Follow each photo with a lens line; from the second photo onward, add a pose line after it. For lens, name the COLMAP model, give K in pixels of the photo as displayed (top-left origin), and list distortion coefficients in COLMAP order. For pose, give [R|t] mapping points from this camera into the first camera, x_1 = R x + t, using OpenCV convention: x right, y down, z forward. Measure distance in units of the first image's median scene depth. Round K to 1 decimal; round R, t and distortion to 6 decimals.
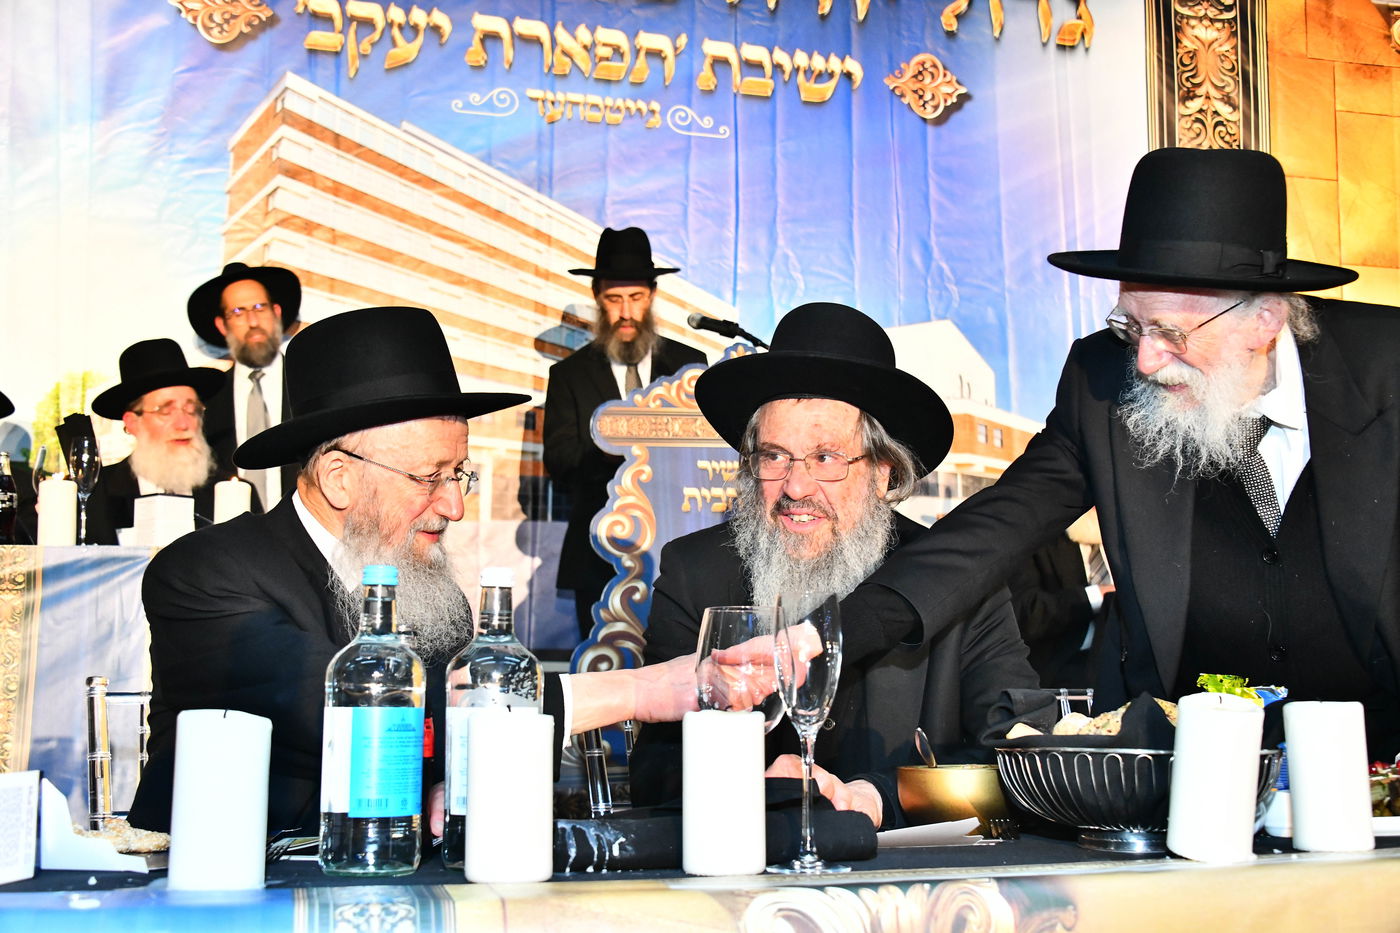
lens RADIAL K [[1557.8, 0, 711.5], [0, 1557.8, 506.2], [0, 0, 1]] dist [-0.103660, 0.316275]
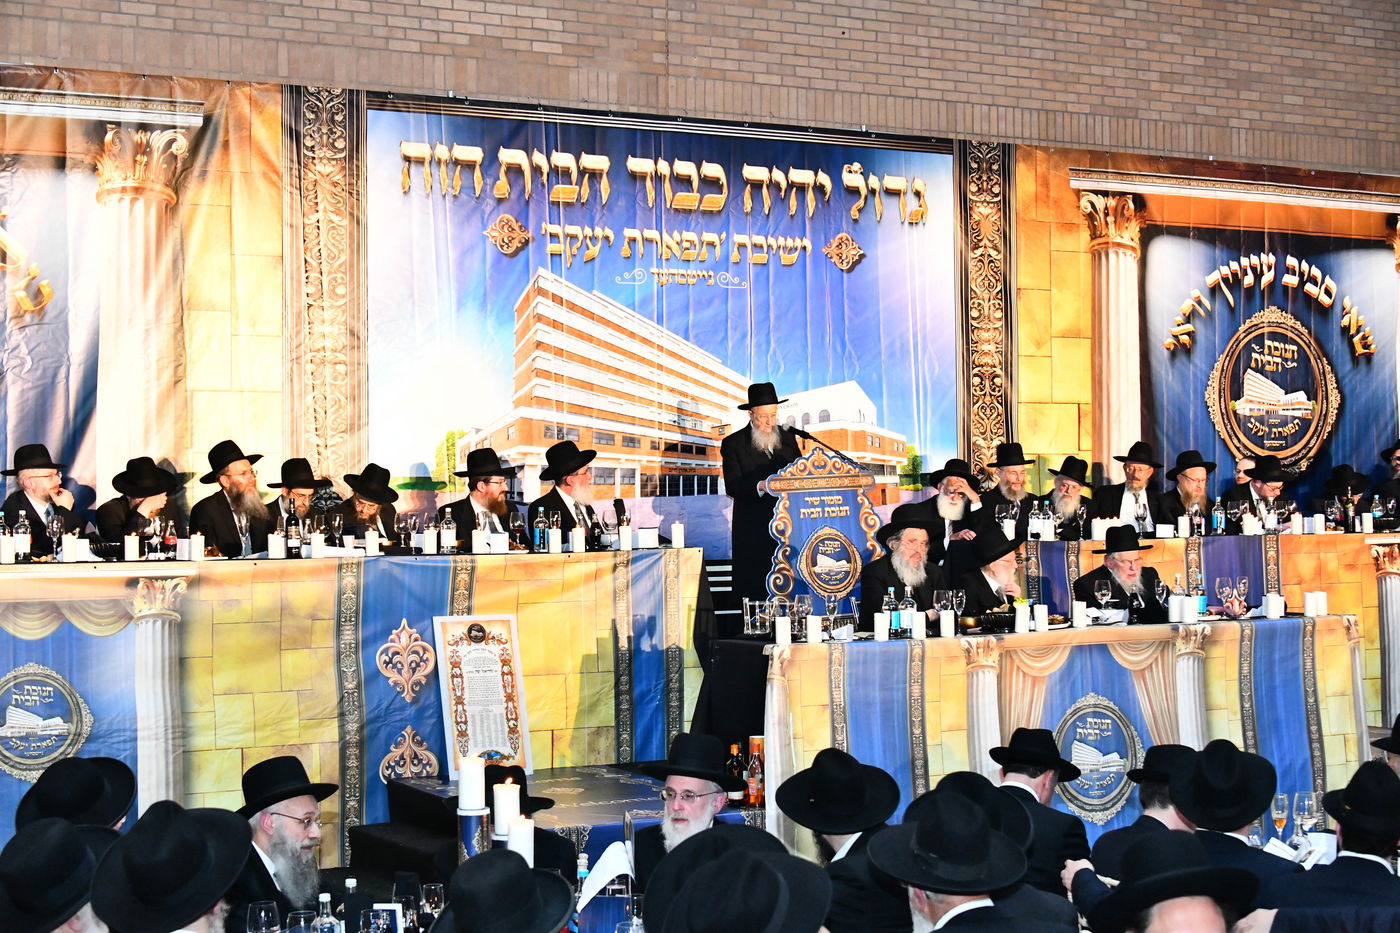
lens RADIAL K [[2195.6, 0, 700.0], [0, 2195.6, 466.5], [0, 0, 1]] dist [0.000950, 0.056593]
pose [[0.974039, -0.011371, 0.226094, -0.658237], [-0.011965, 0.994755, 0.101579, -0.295274], [-0.226063, -0.101648, 0.968795, -1.614099]]
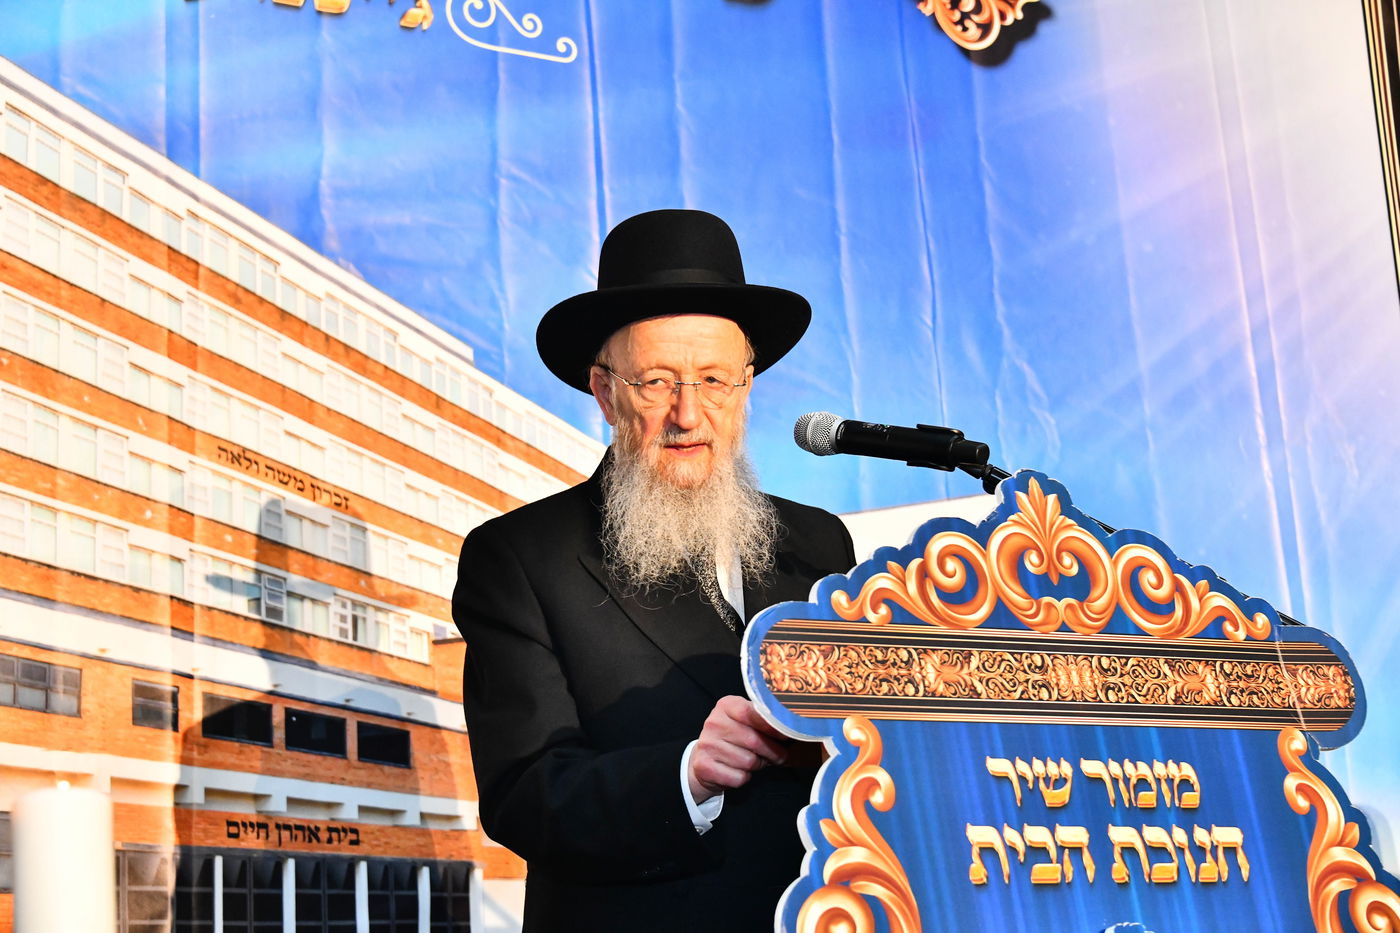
lens RADIAL K [[3200.7, 0, 684.2], [0, 3200.7, 467.9], [0, 0, 1]] dist [-0.056801, 0.273712]
pose [[0.960339, 0.019964, 0.278120, -0.210260], [0.024642, 0.987454, -0.155970, 0.015734], [-0.277745, 0.156637, 0.947799, 0.159754]]
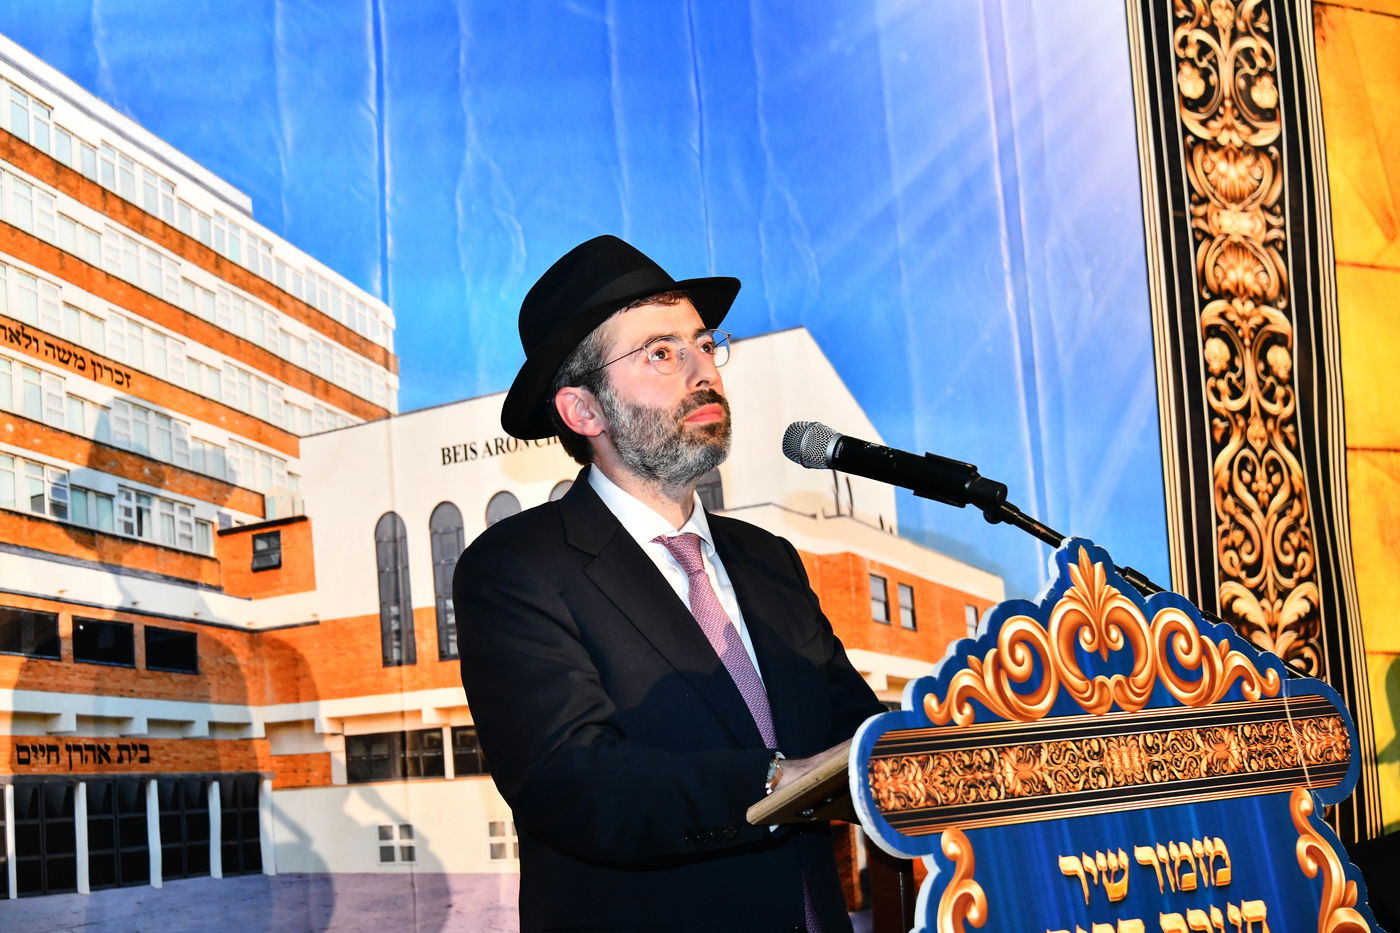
lens RADIAL K [[3588.1, 0, 700.0], [0, 3588.1, 466.5], [0, 0, 1]] dist [-0.042373, 0.331981]
pose [[0.873730, -0.006293, 0.486371, -0.356182], [0.006427, 0.999978, 0.001394, -0.087477], [-0.486369, 0.001908, 0.873751, 0.171357]]
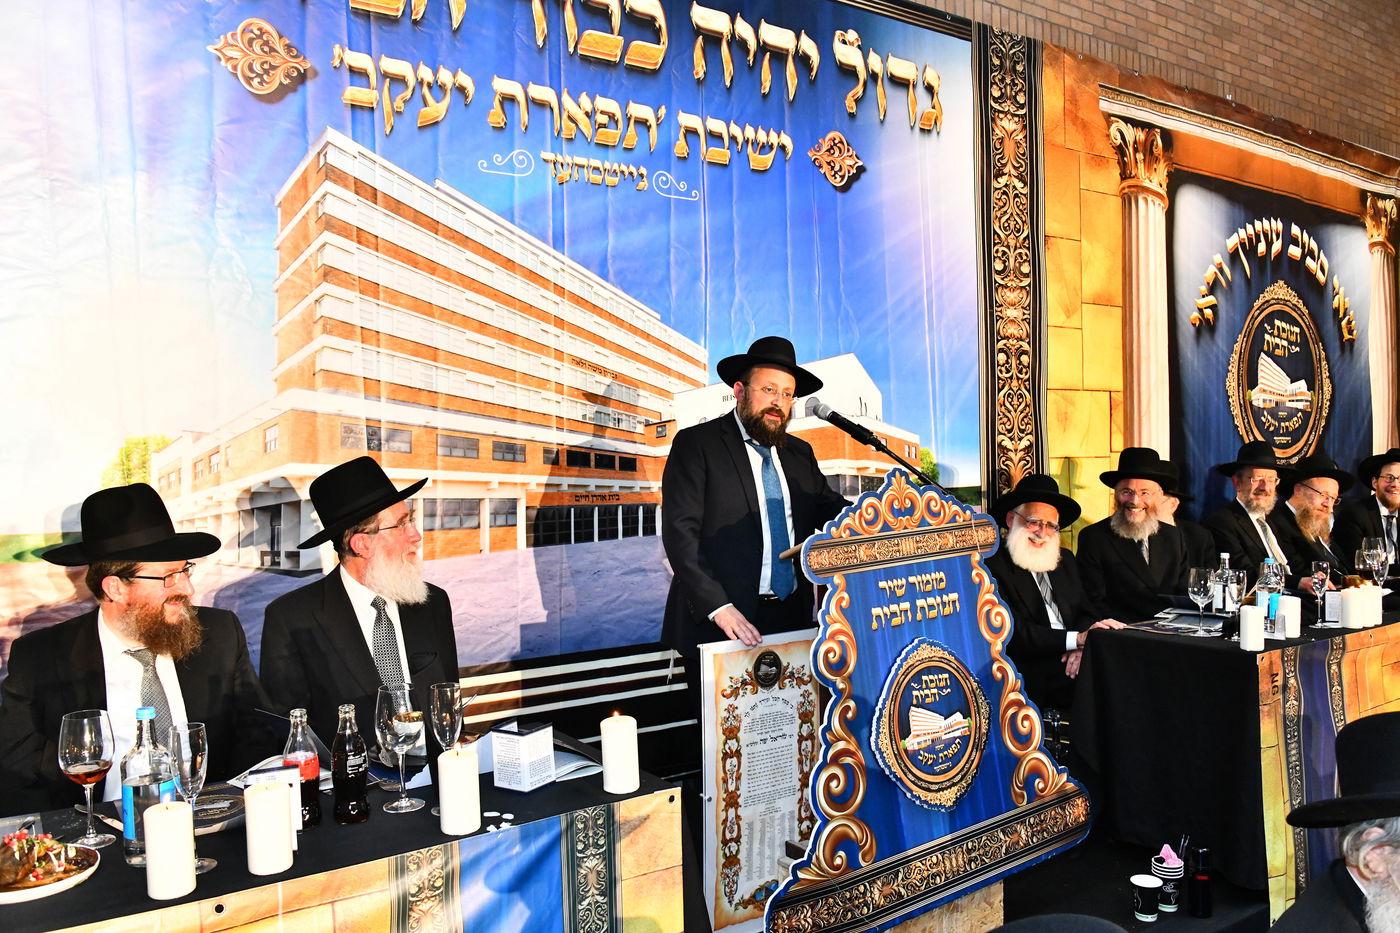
lens RADIAL K [[1082.1, 0, 702.3], [0, 1082.1, 471.8], [0, 0, 1]] dist [-0.037745, -0.011304]
pose [[0.945153, -0.027026, 0.325508, -0.261072], [-0.016331, 0.991414, 0.129733, -0.141589], [-0.326220, -0.127934, 0.936597, 0.210394]]
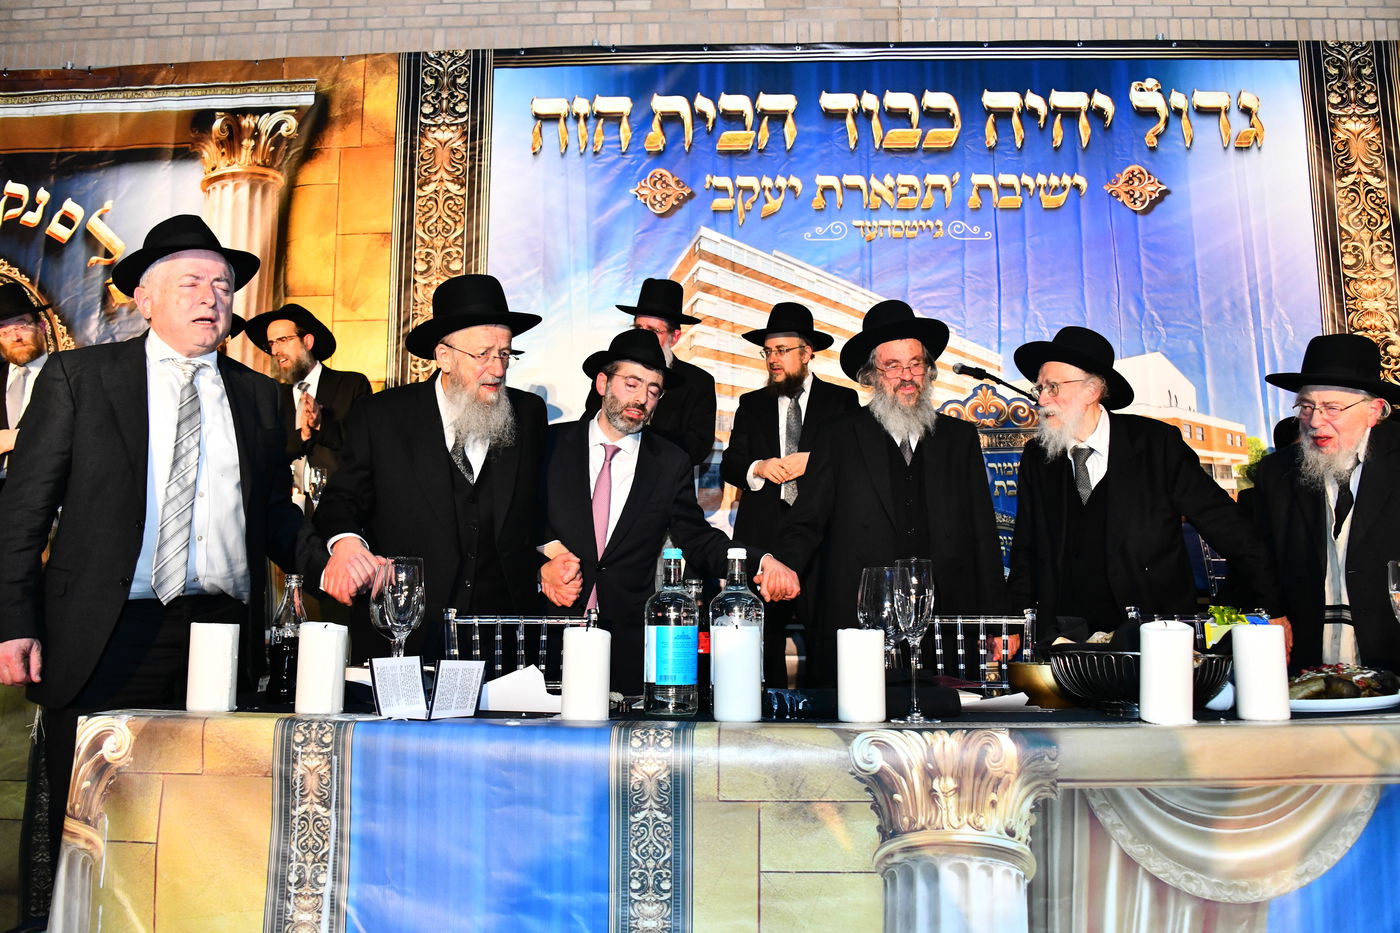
lens RADIAL K [[1074.3, 0, 700.5], [0, 1074.3, 470.1], [0, 0, 1]] dist [-0.045242, -0.006886]
pose [[0.951845, -0.037791, -0.304242, 0.048415], [0.032827, 0.999232, -0.021416, -0.006023], [0.304818, 0.010397, 0.952354, -0.046693]]
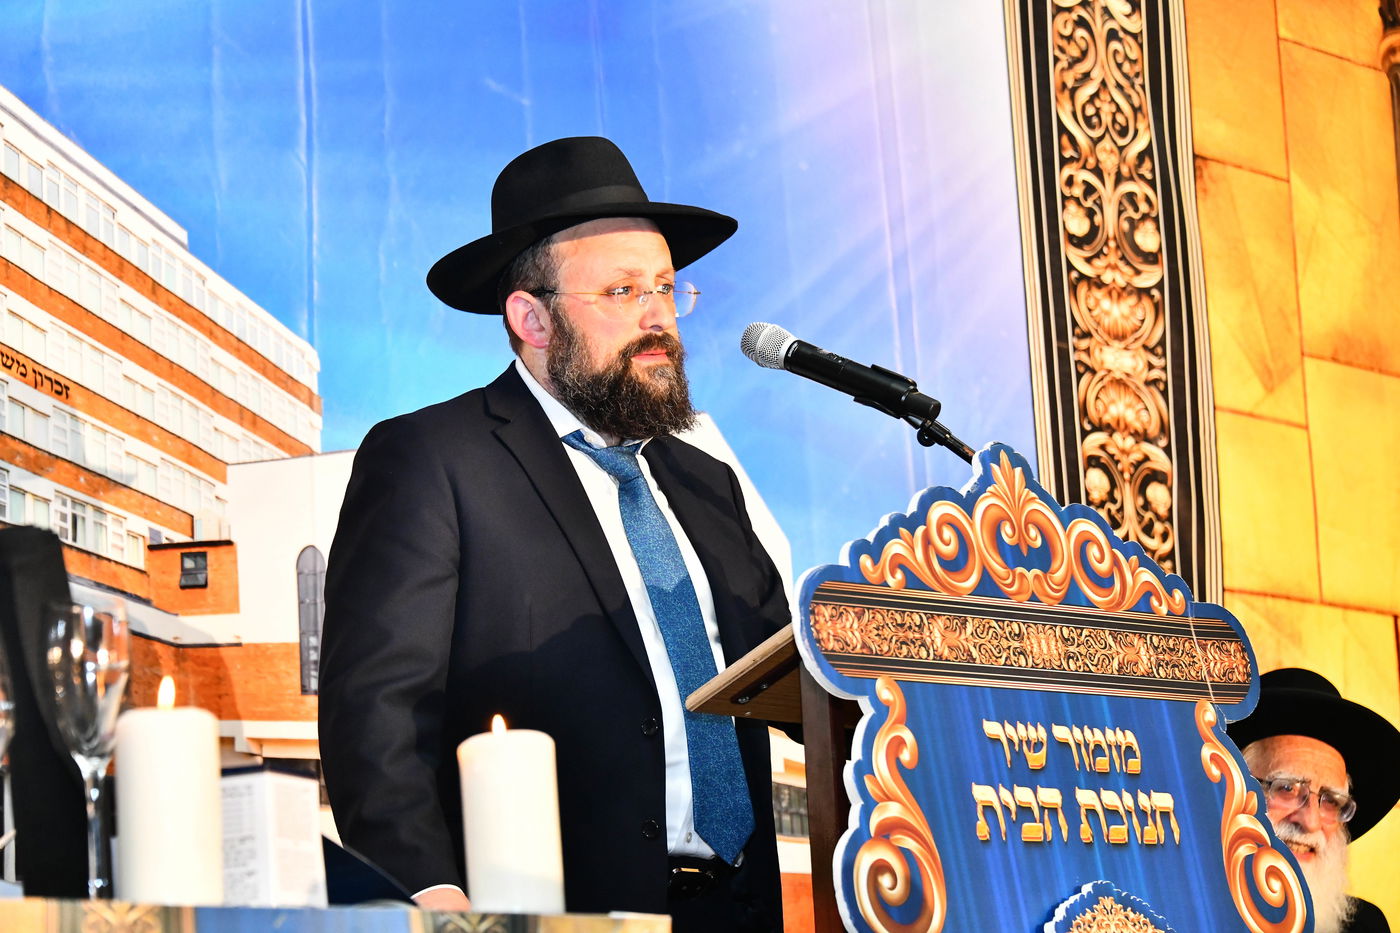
lens RADIAL K [[3709.0, 0, 643.3], [0, 3709.0, 589.3], [0, 0, 1]] dist [0.041978, 0.700468]
pose [[0.857281, 0.047400, 0.512663, -0.404691], [-0.009356, 0.997023, -0.076537, 0.008759], [-0.514765, 0.060817, 0.855172, 0.130699]]
